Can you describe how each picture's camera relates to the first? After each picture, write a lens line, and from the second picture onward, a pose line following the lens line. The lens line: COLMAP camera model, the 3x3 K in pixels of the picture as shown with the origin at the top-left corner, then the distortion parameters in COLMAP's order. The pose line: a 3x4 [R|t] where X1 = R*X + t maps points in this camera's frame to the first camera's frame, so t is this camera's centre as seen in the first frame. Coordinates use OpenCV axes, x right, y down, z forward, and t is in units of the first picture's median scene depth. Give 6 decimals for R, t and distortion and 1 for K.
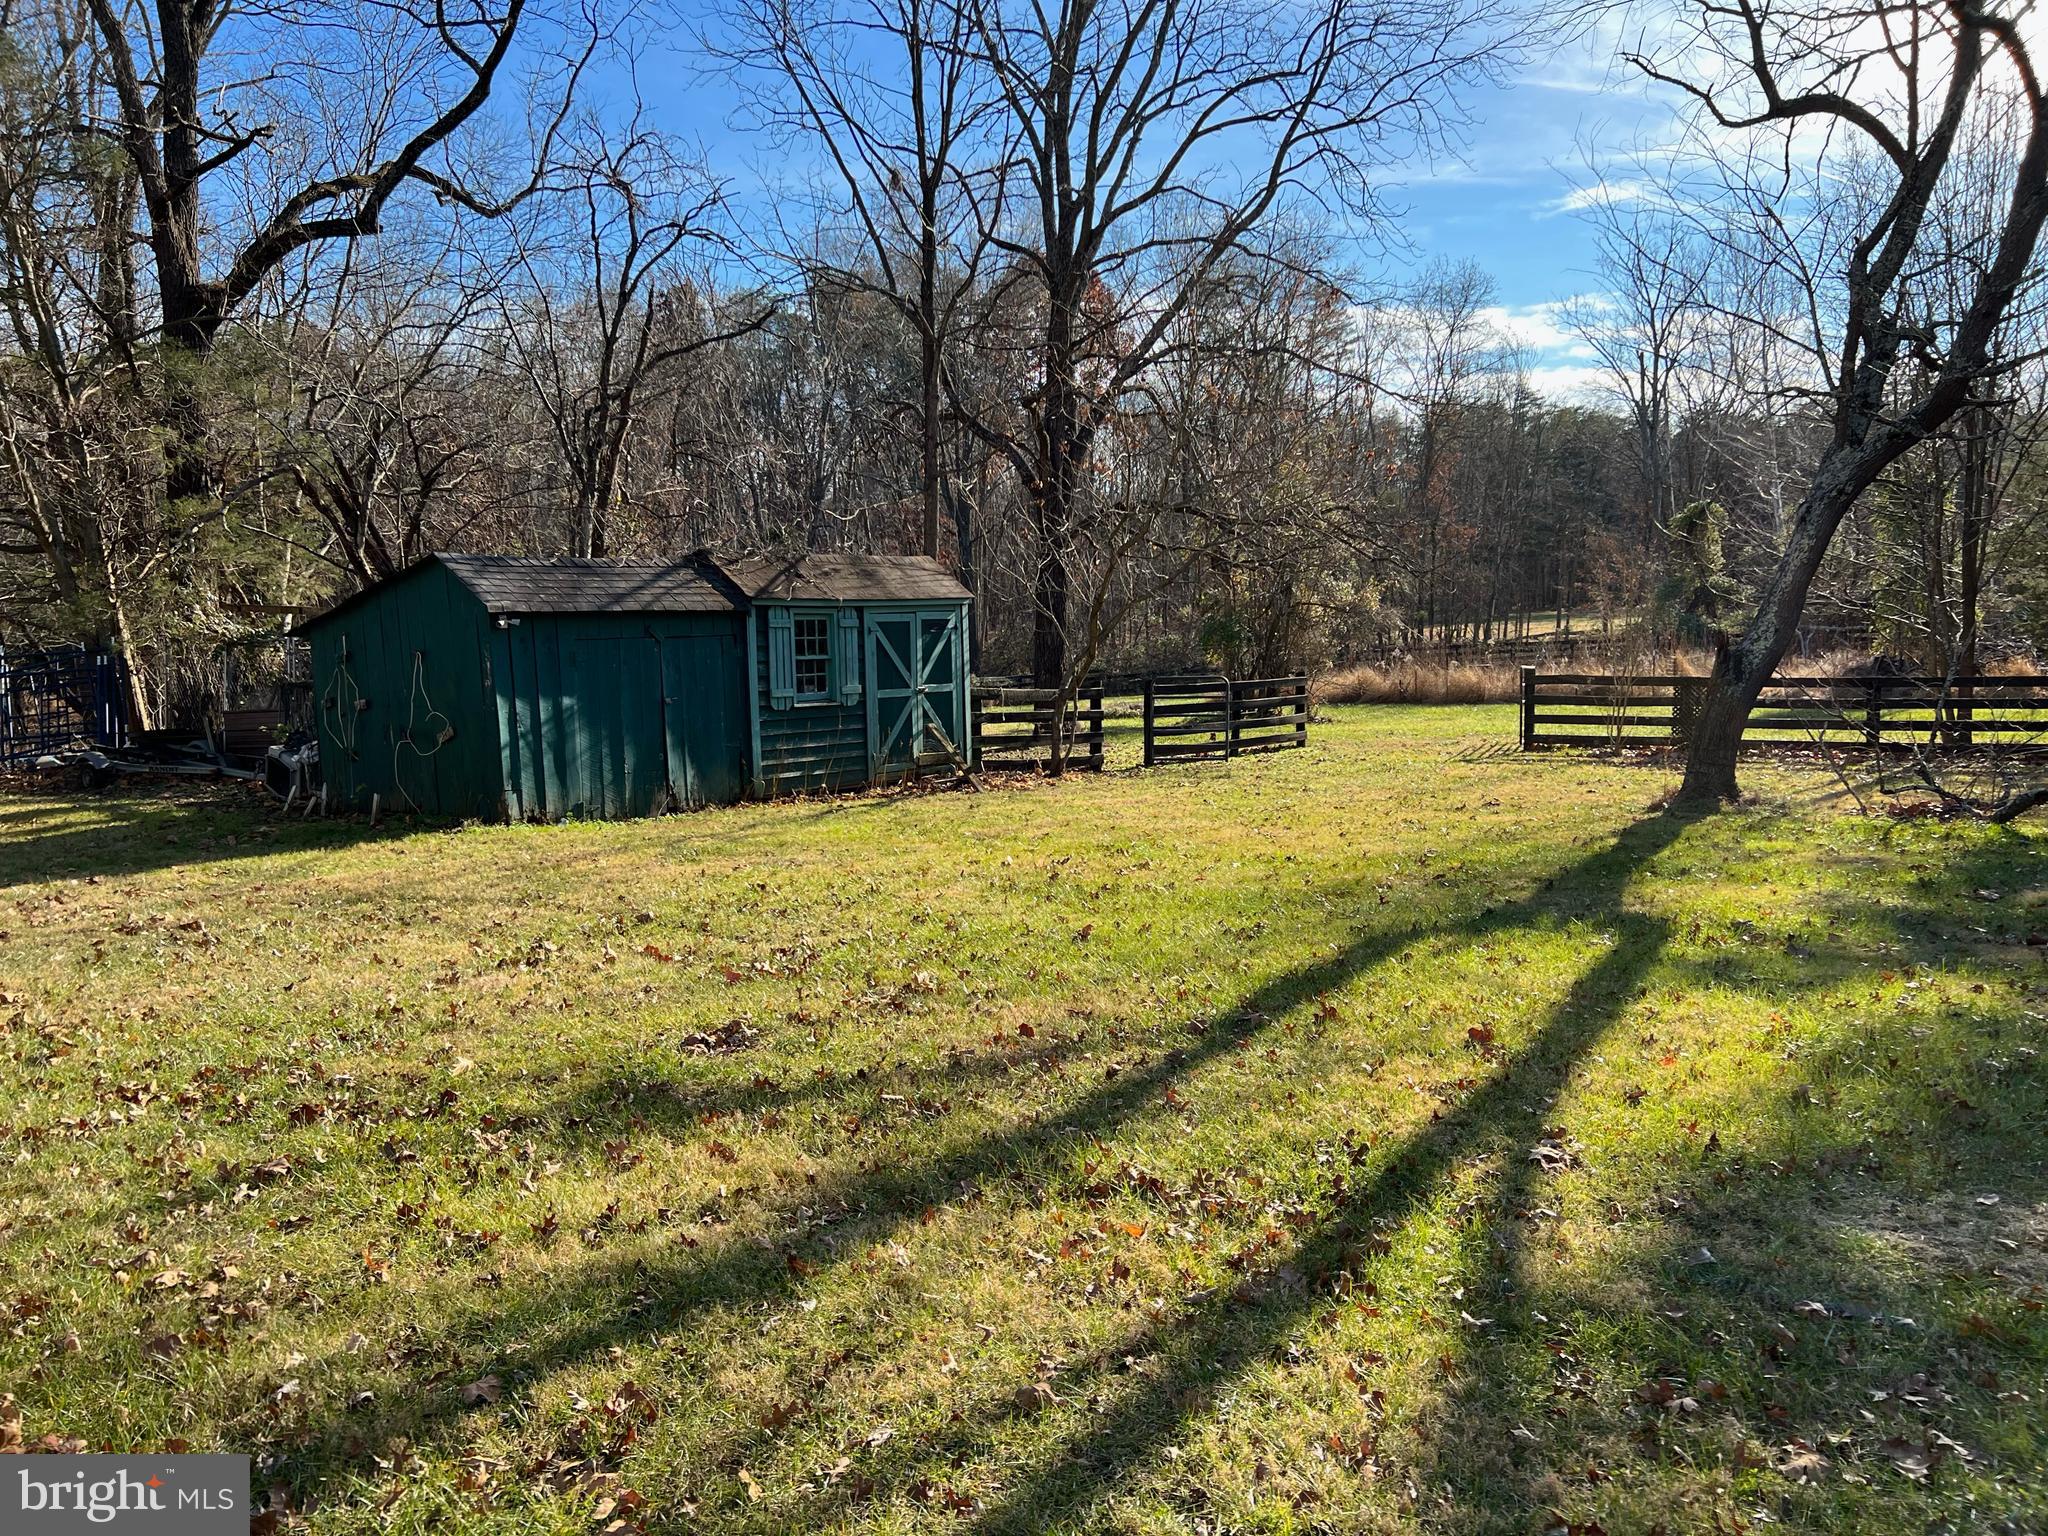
lens RADIAL K [[1552.7, 0, 1015.1], [0, 1552.7, 765.0], [0, 0, 1]] dist [0.006892, 0.001342]
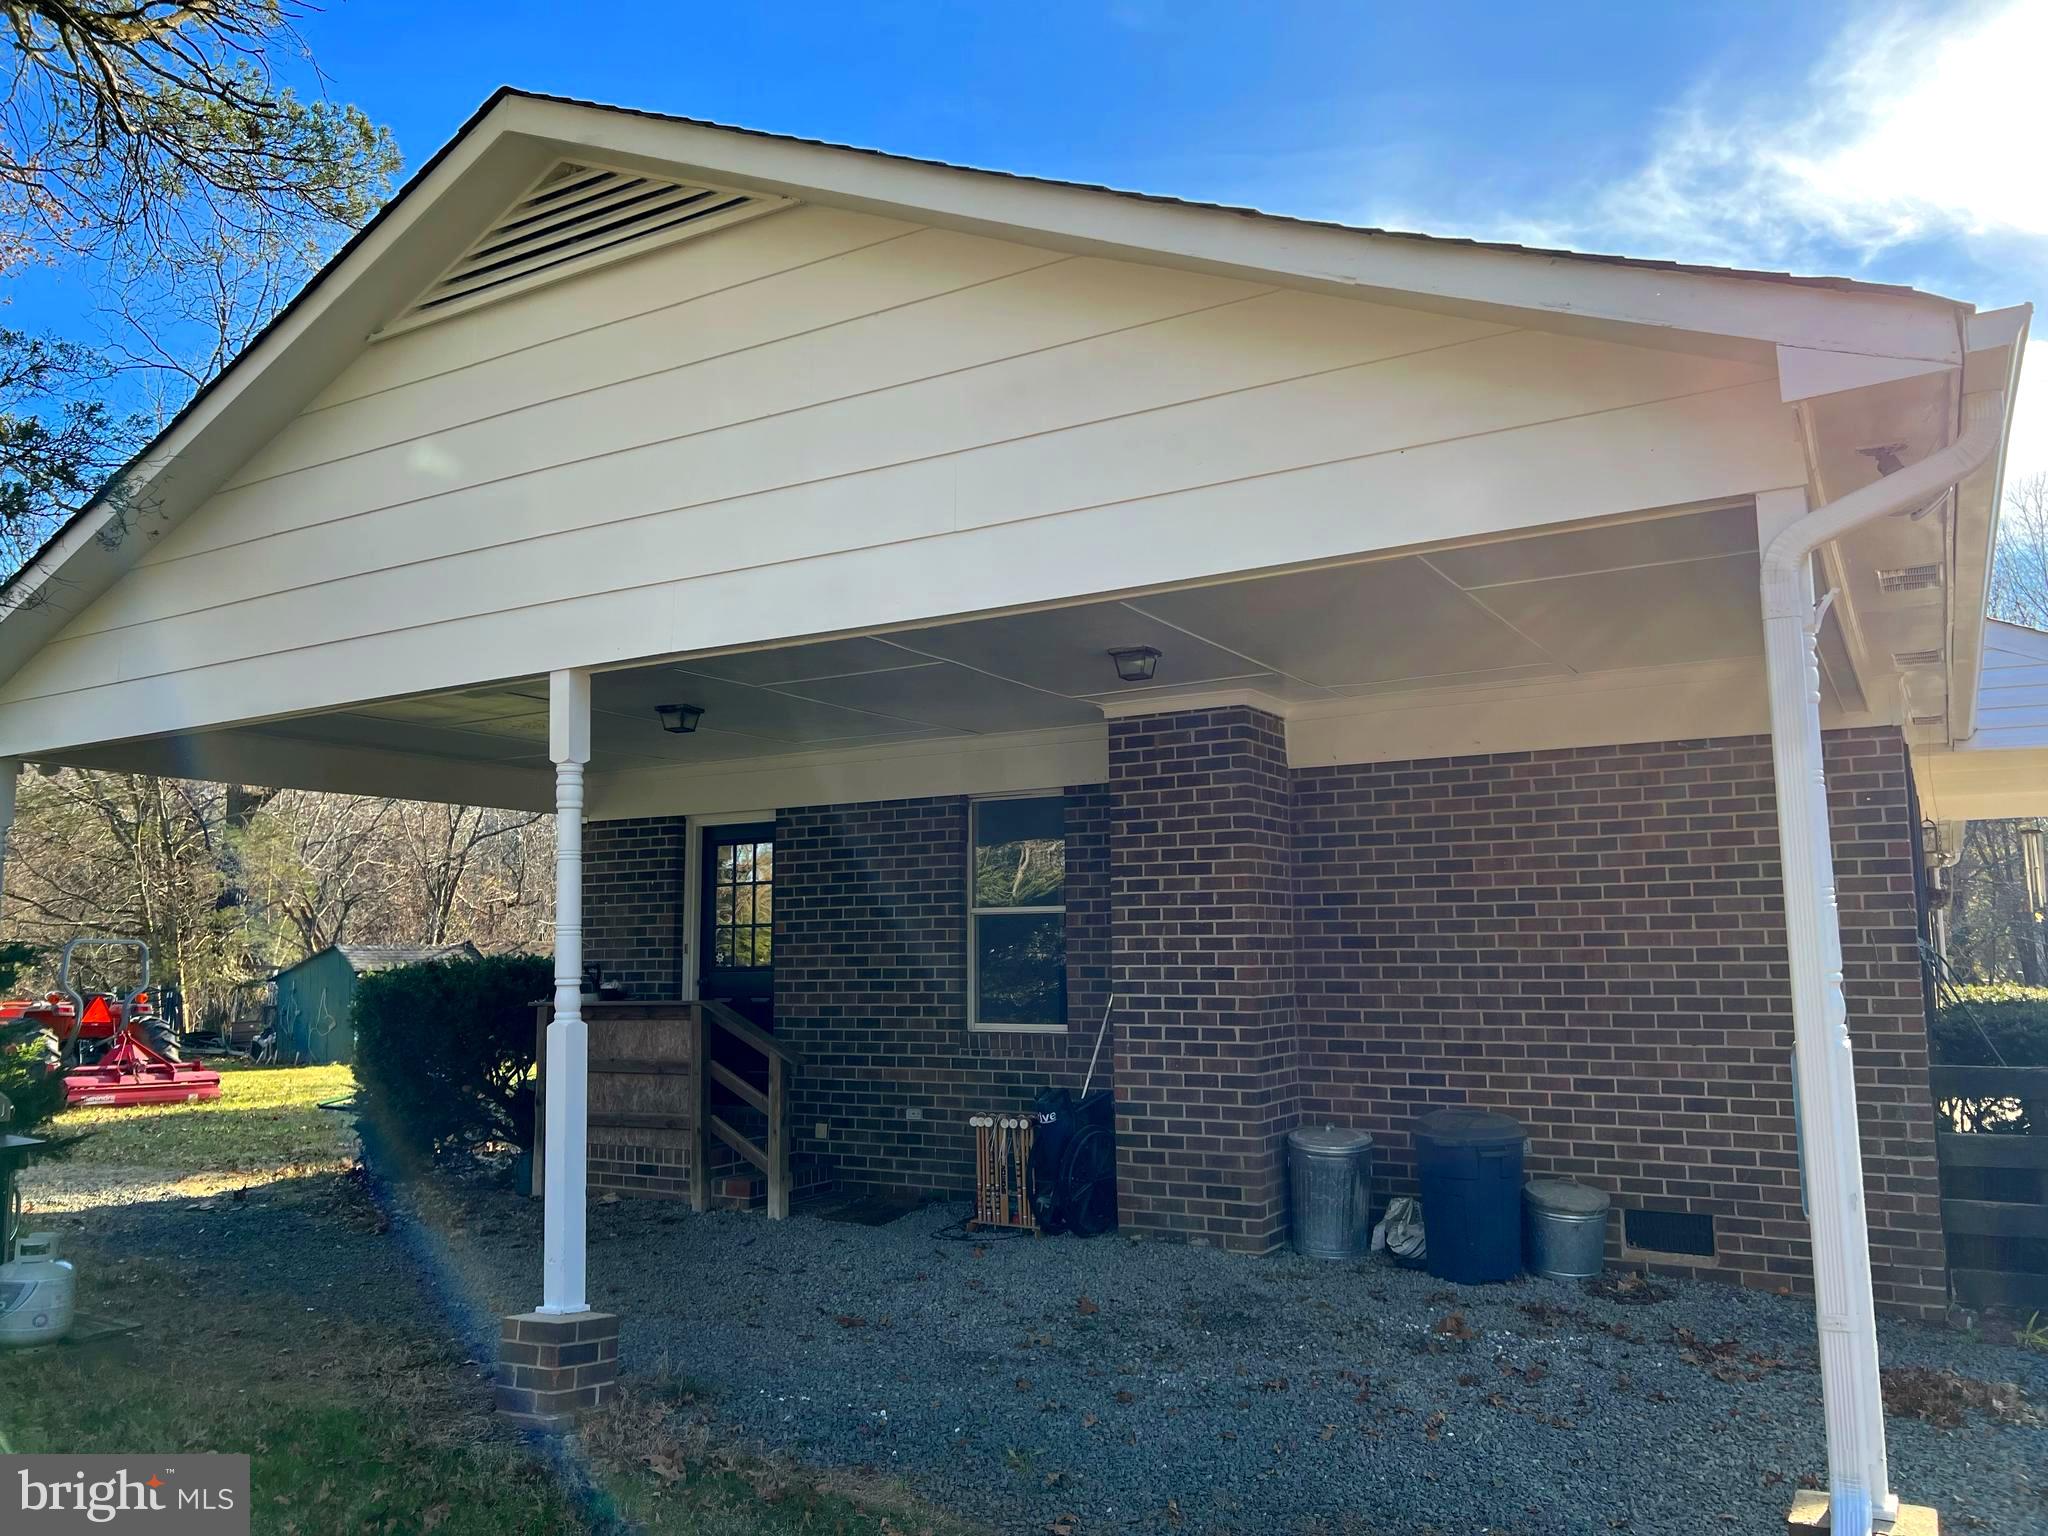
lens RADIAL K [[1552.7, 0, 1029.8], [0, 1552.7, 775.9], [0, 0, 1]] dist [0.006892, 0.001342]
pose [[0.999983, 0.004559, -0.003672, 0.453150], [-0.005254, 0.975559, -0.219675, 0.082334], [0.002581, 0.219690, 0.975566, -0.883440]]
